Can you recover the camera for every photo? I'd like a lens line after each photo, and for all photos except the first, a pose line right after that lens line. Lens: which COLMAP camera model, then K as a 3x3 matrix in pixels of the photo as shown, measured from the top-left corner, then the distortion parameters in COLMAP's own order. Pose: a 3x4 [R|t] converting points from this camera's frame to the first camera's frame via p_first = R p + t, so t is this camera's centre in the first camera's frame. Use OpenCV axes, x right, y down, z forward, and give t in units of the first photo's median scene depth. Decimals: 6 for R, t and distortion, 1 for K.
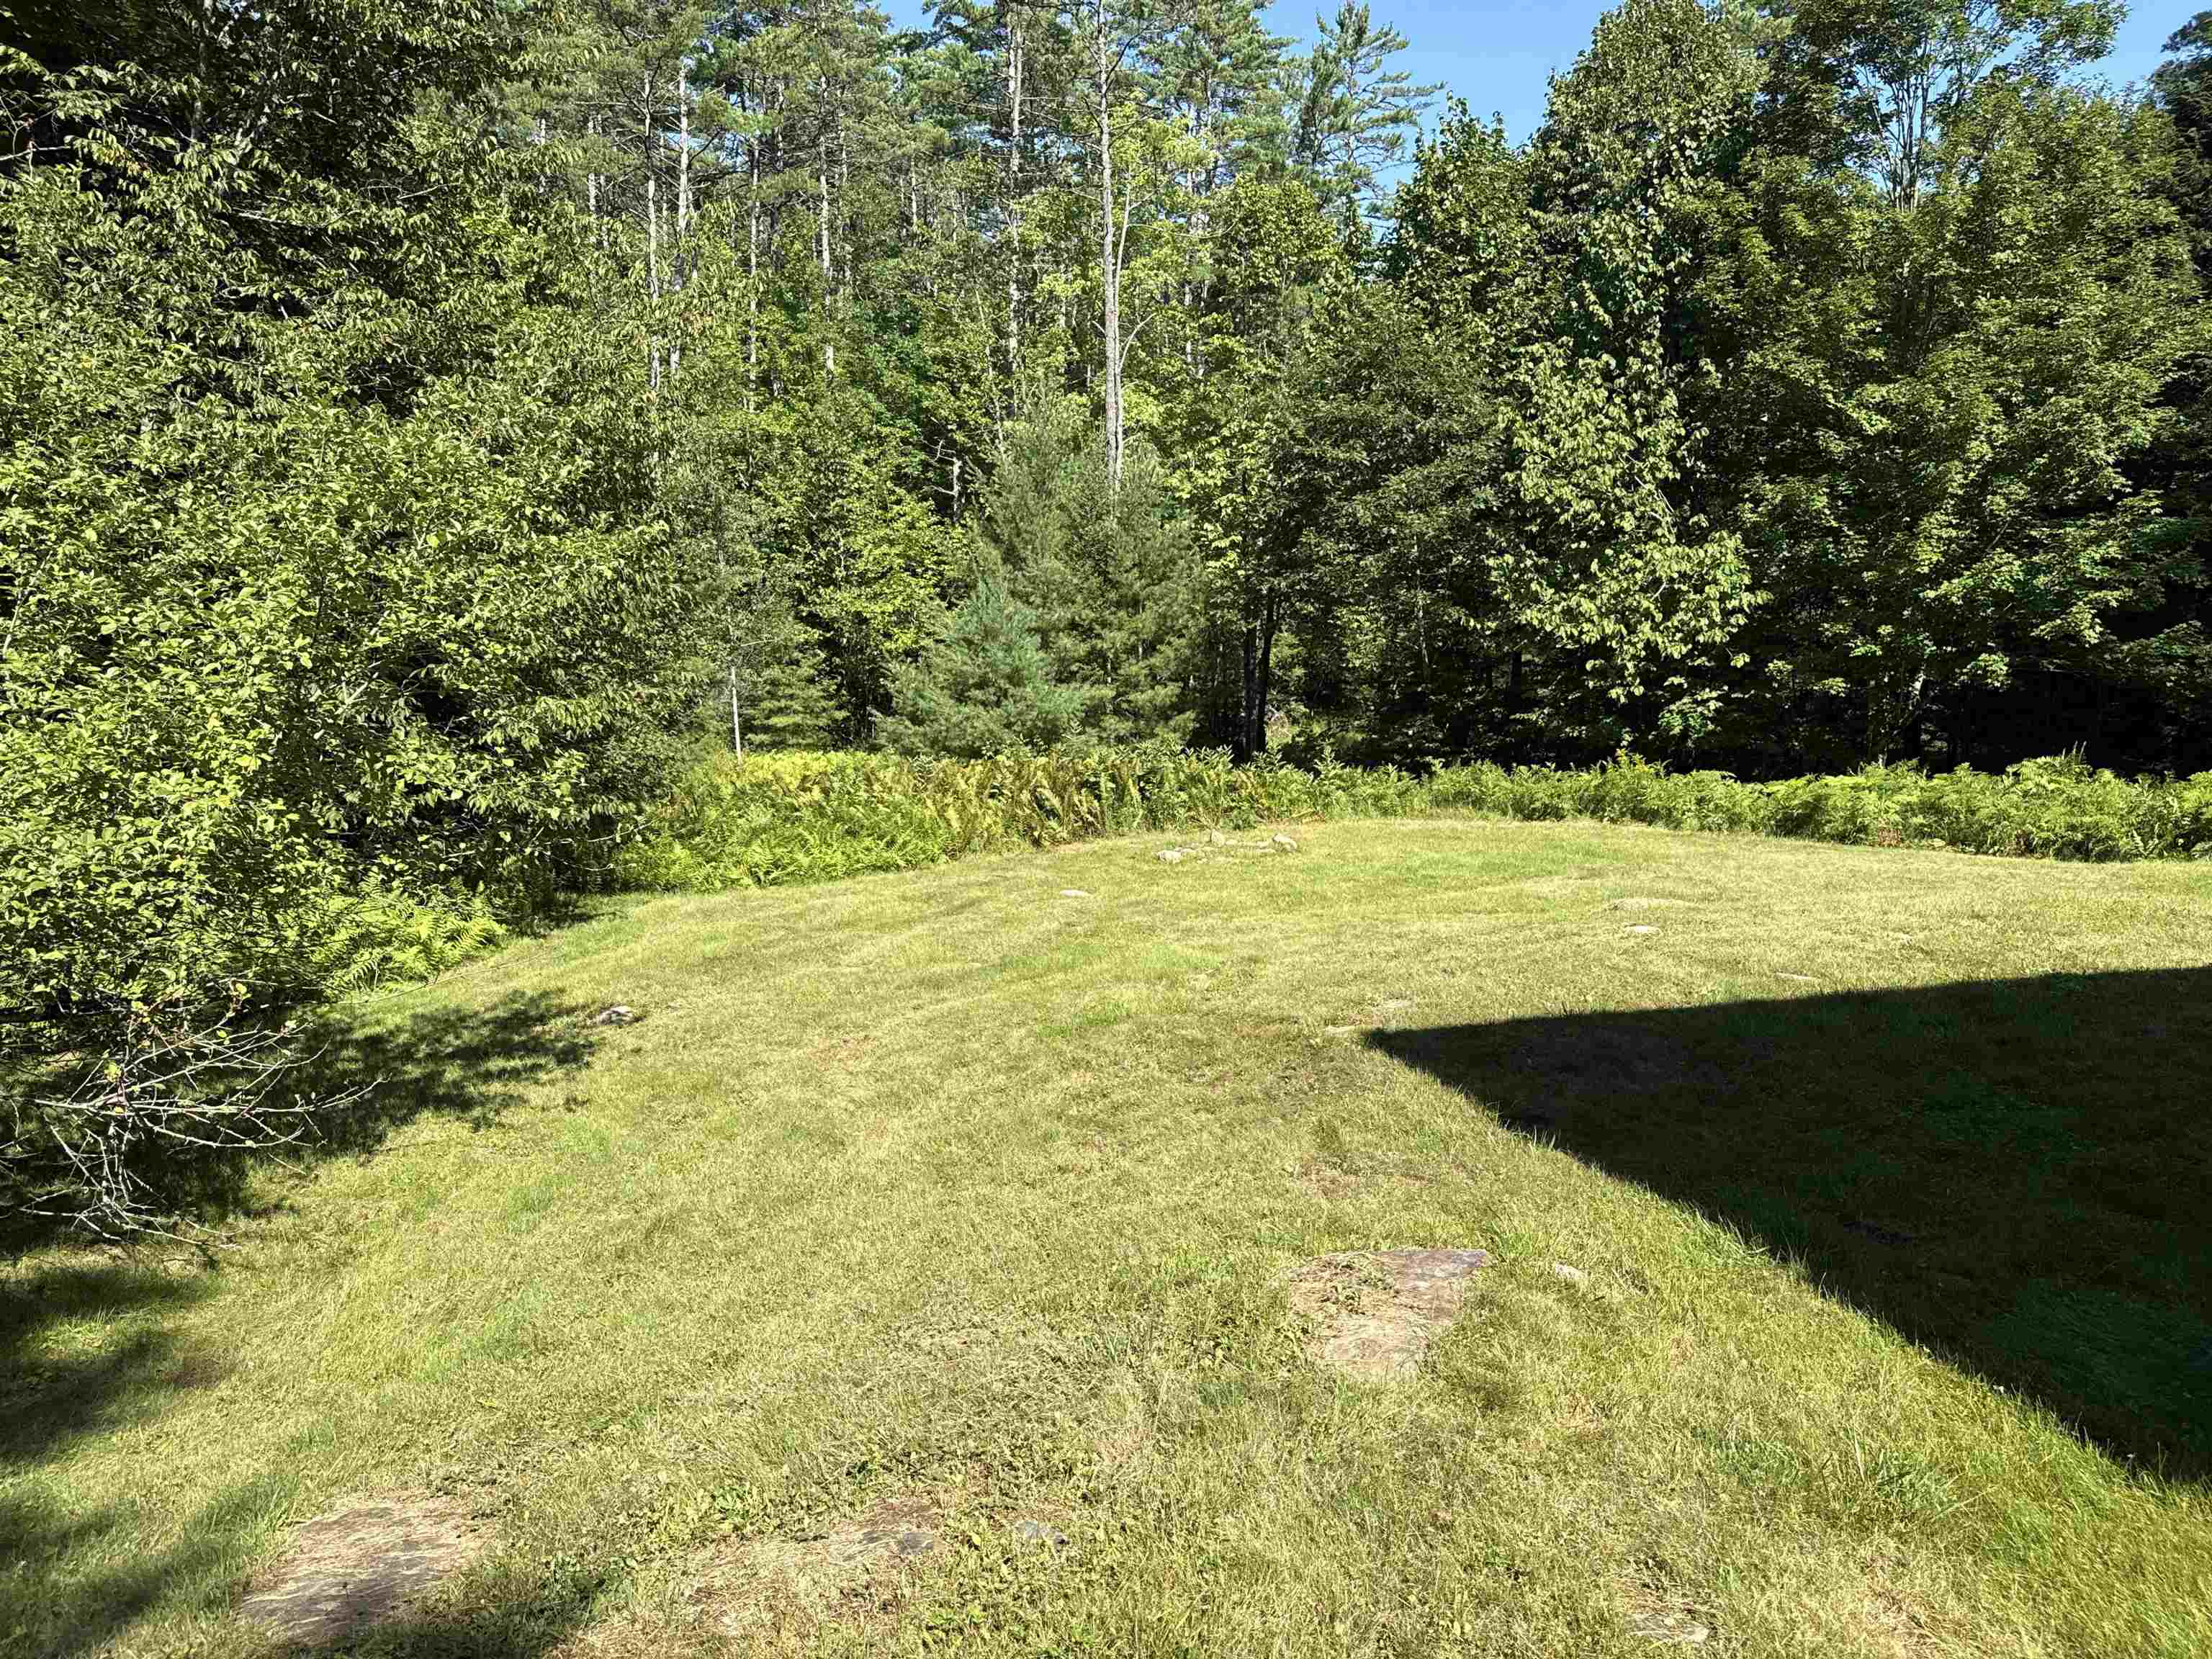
lens RADIAL K [[1564.7, 0, 1109.8], [0, 1564.7, 821.0], [0, 0, 1]] dist [0.010527, -0.013316]
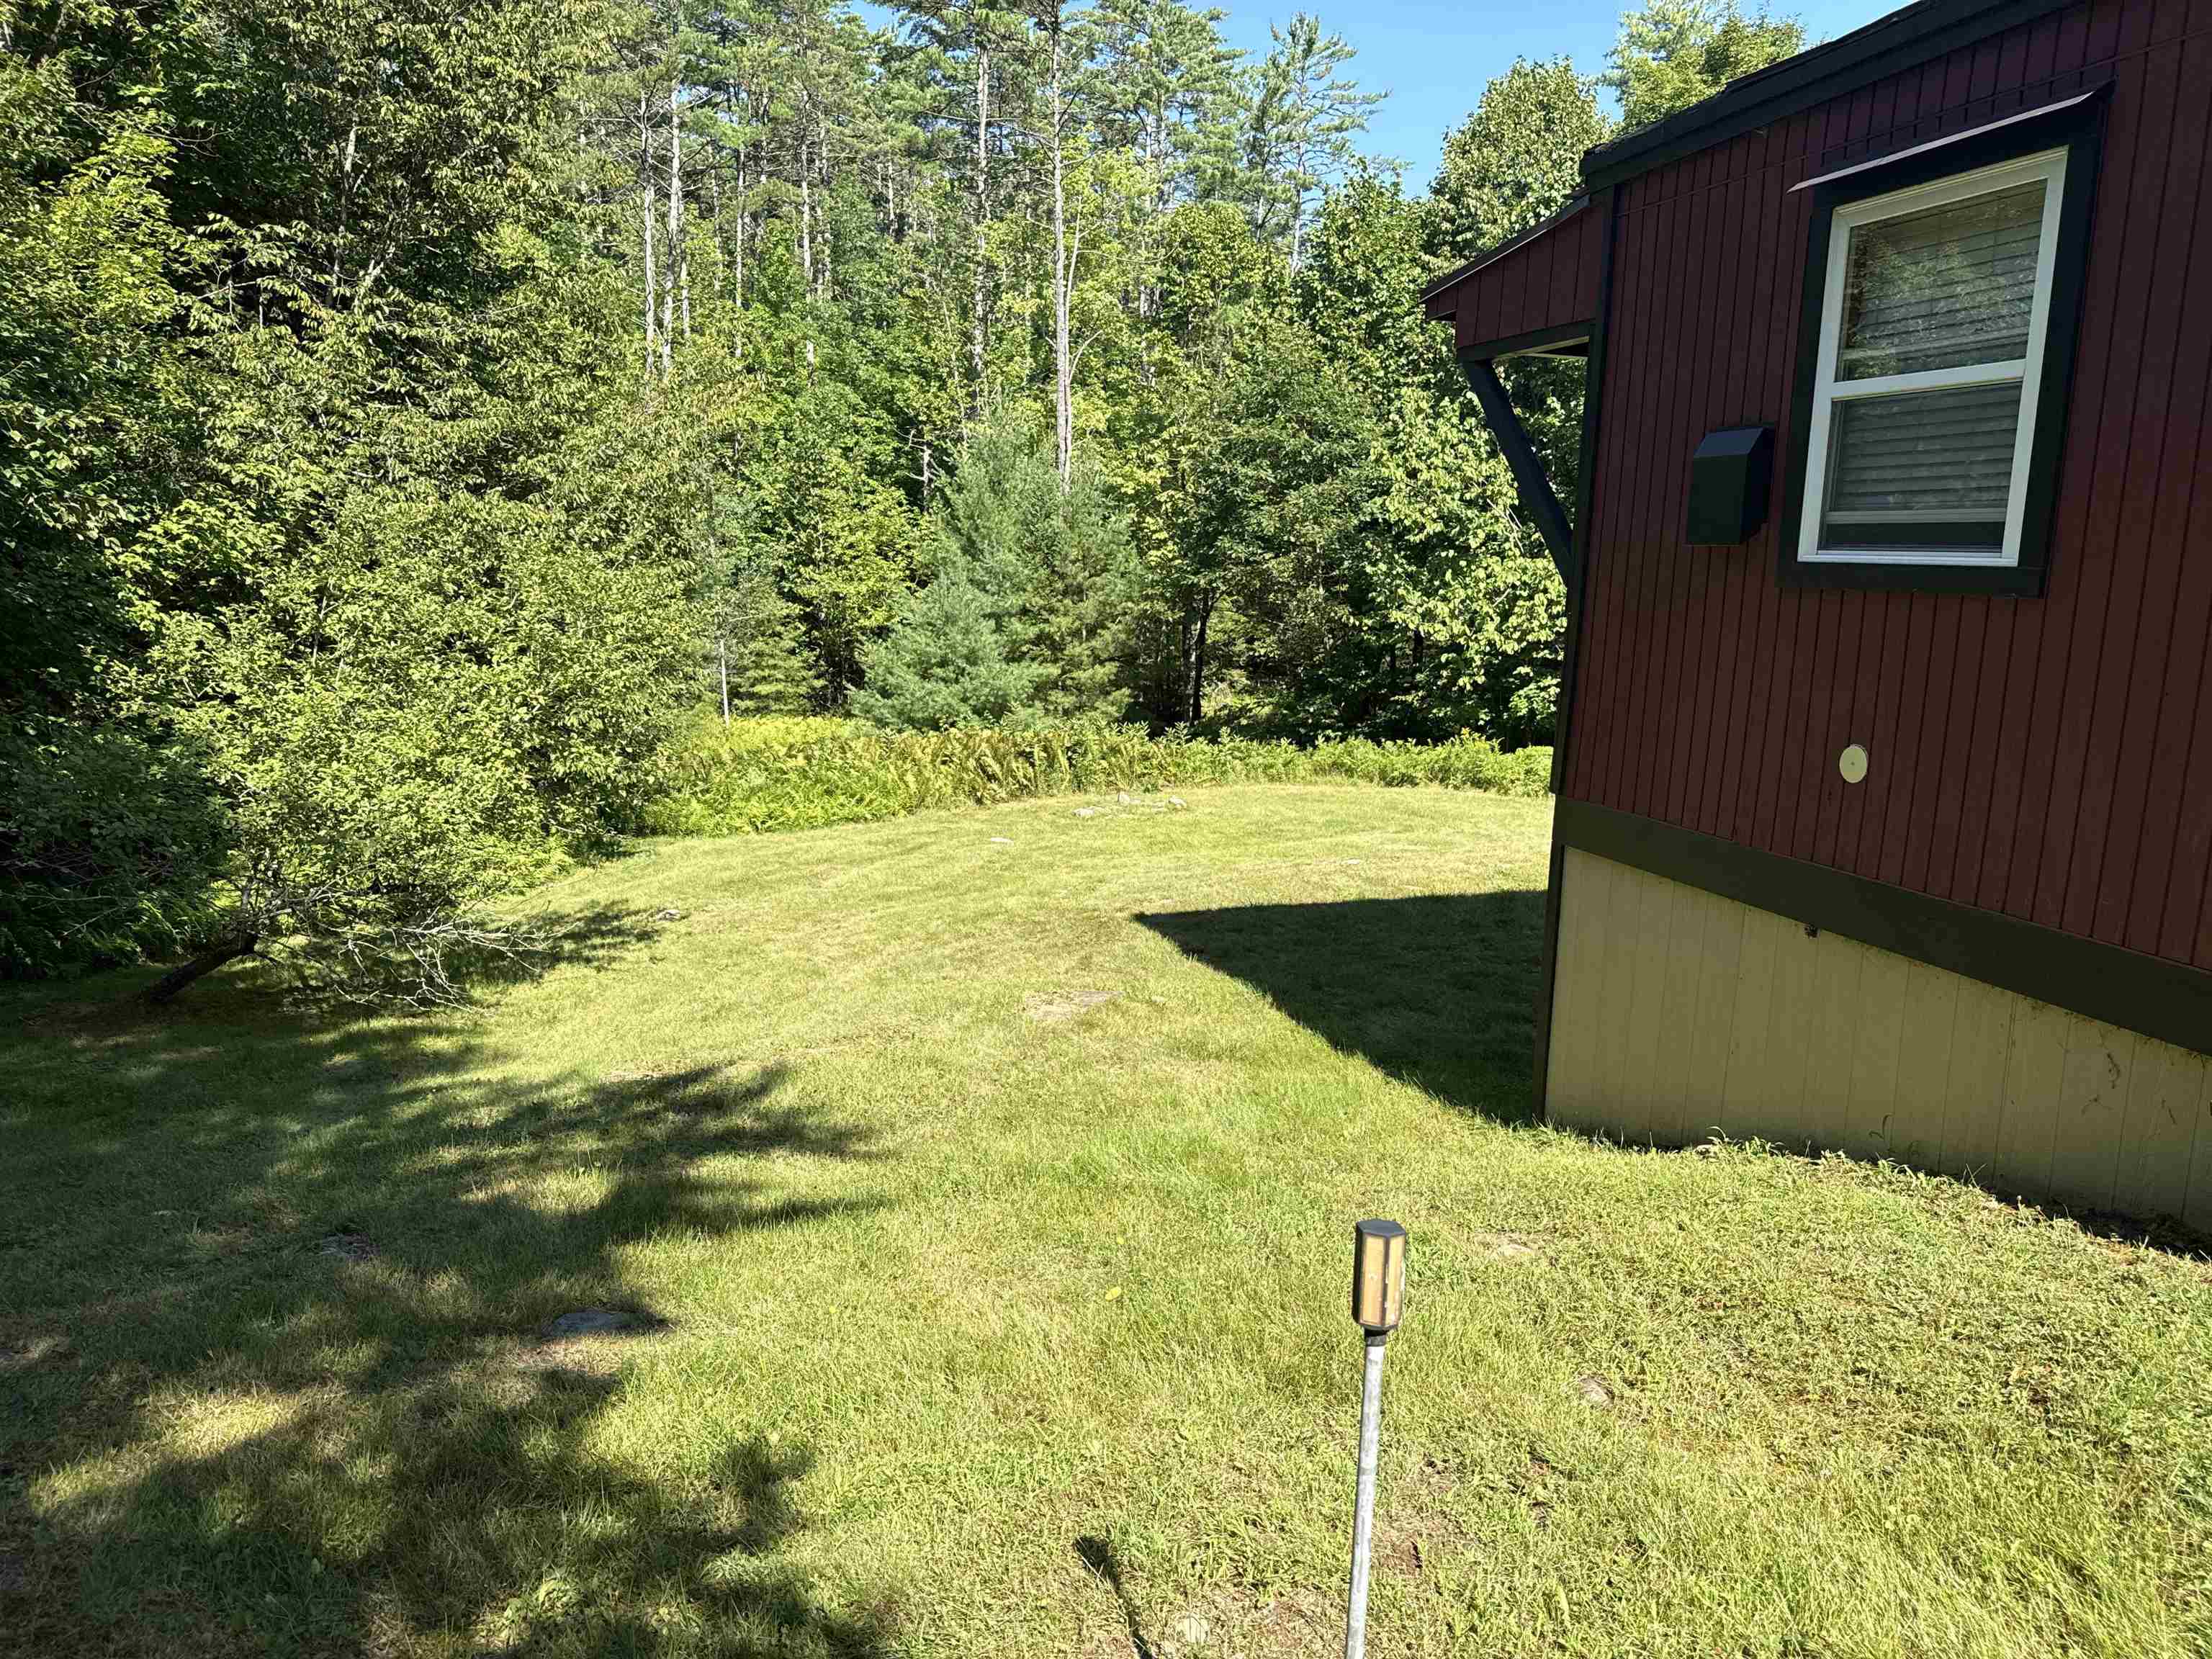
lens RADIAL K [[1564.7, 0, 1103.2], [0, 1564.7, 841.9], [0, 0, 1]] dist [0.010527, -0.013316]
pose [[0.999904, 0.009203, 0.010349, 0.027754], [-0.009594, 0.999219, 0.038342, -0.001612], [-0.009988, -0.038438, 0.999211, -0.169344]]
